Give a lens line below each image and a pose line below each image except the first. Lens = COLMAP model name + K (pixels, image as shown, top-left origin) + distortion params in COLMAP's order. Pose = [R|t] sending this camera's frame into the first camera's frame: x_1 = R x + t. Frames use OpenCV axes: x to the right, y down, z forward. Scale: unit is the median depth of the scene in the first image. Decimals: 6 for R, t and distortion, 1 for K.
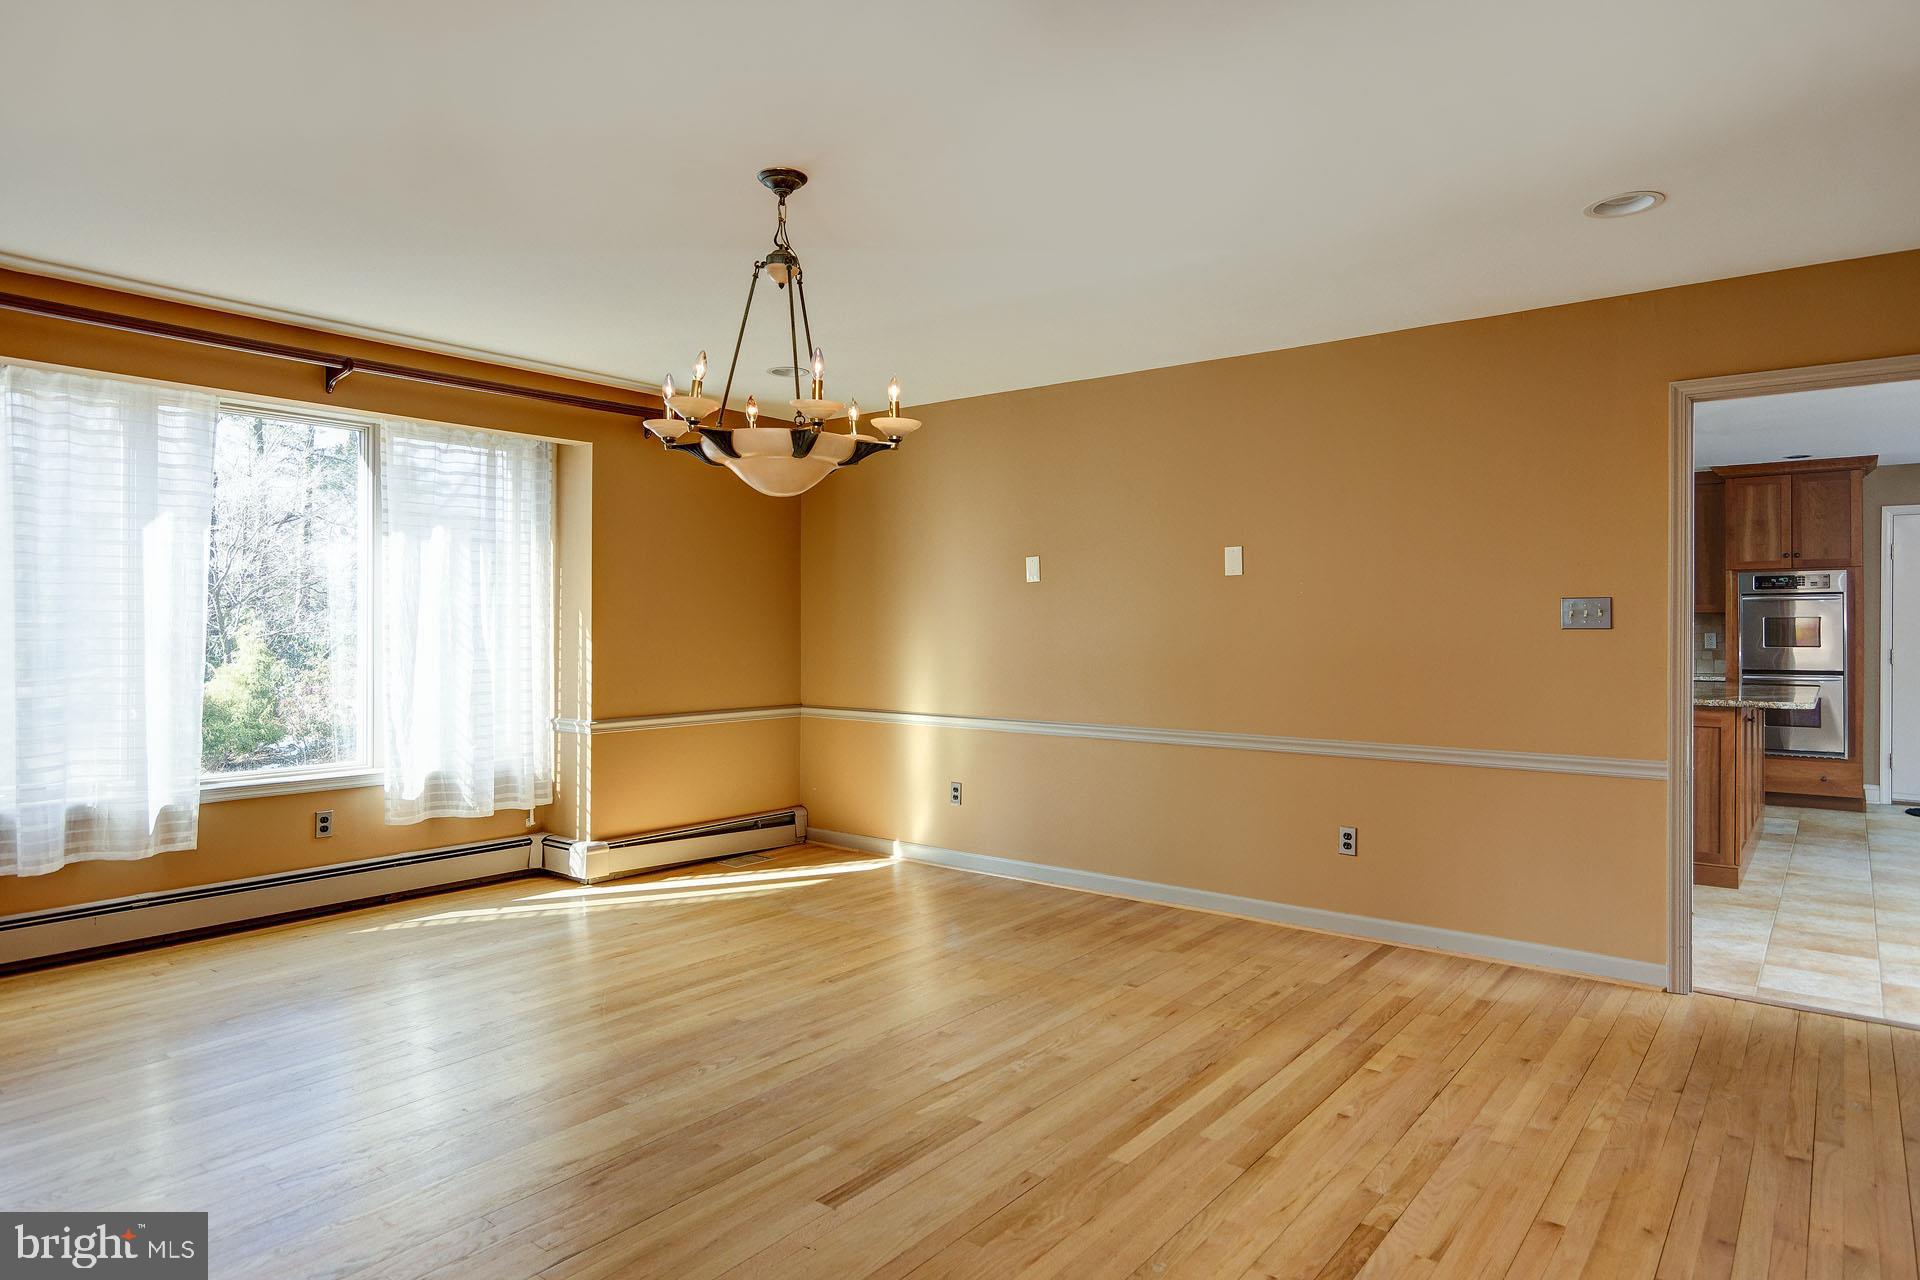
lens RADIAL K [[1110.0, 0, 960.0], [0, 1110.0, 640.0], [0, 0, 1]] dist [0.001720, 0.000576]
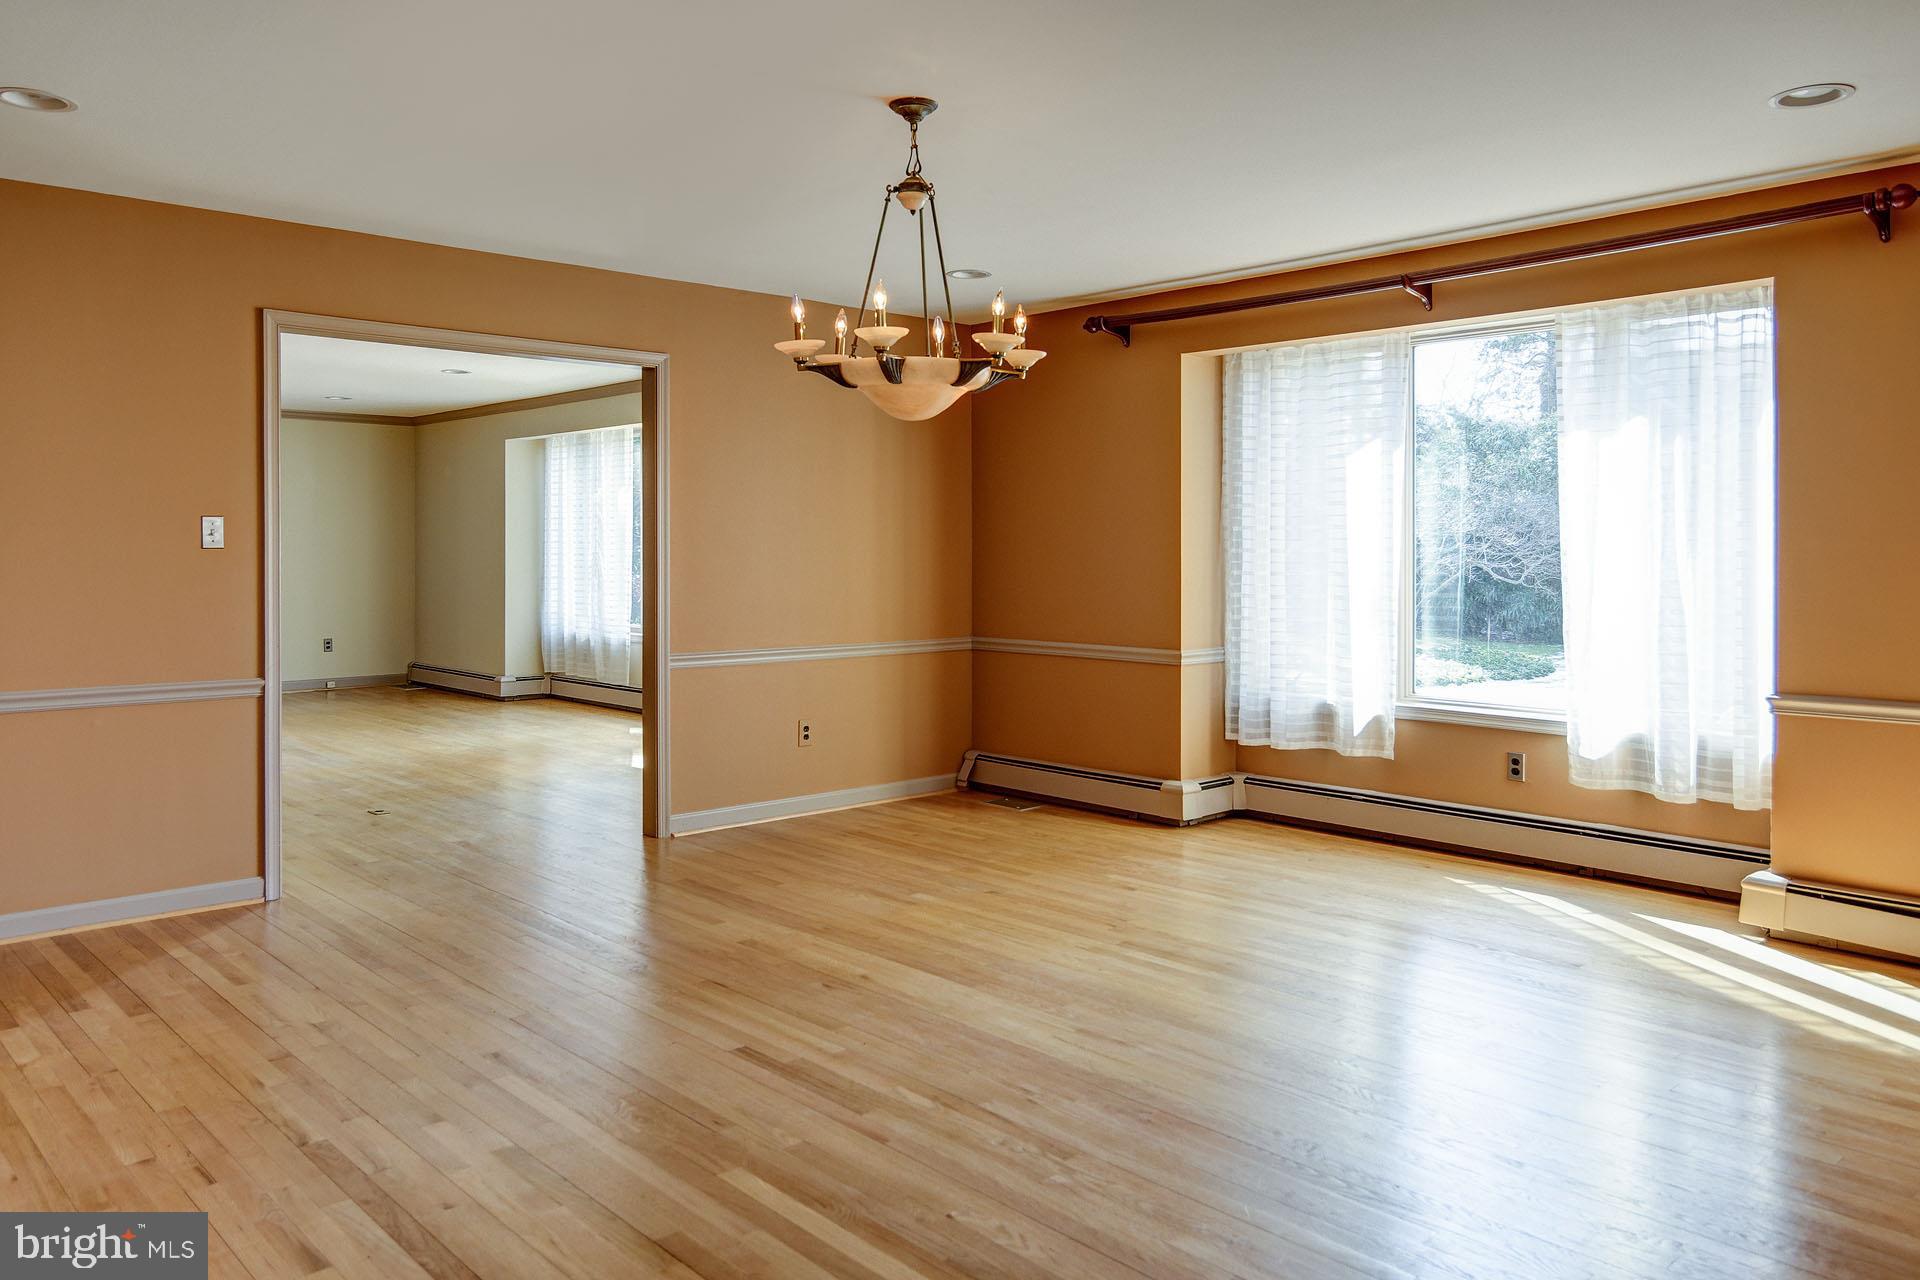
lens RADIAL K [[1366.3, 0, 962.1], [0, 1366.3, 569.4], [0, 0, 1]] dist [0.002635, 0.001853]
pose [[-0.140887, 0.010728, -0.989968, 0.748444], [-0.015004, 0.999803, 0.012970, -0.006987], [0.989912, 0.016680, -0.140698, 0.855684]]
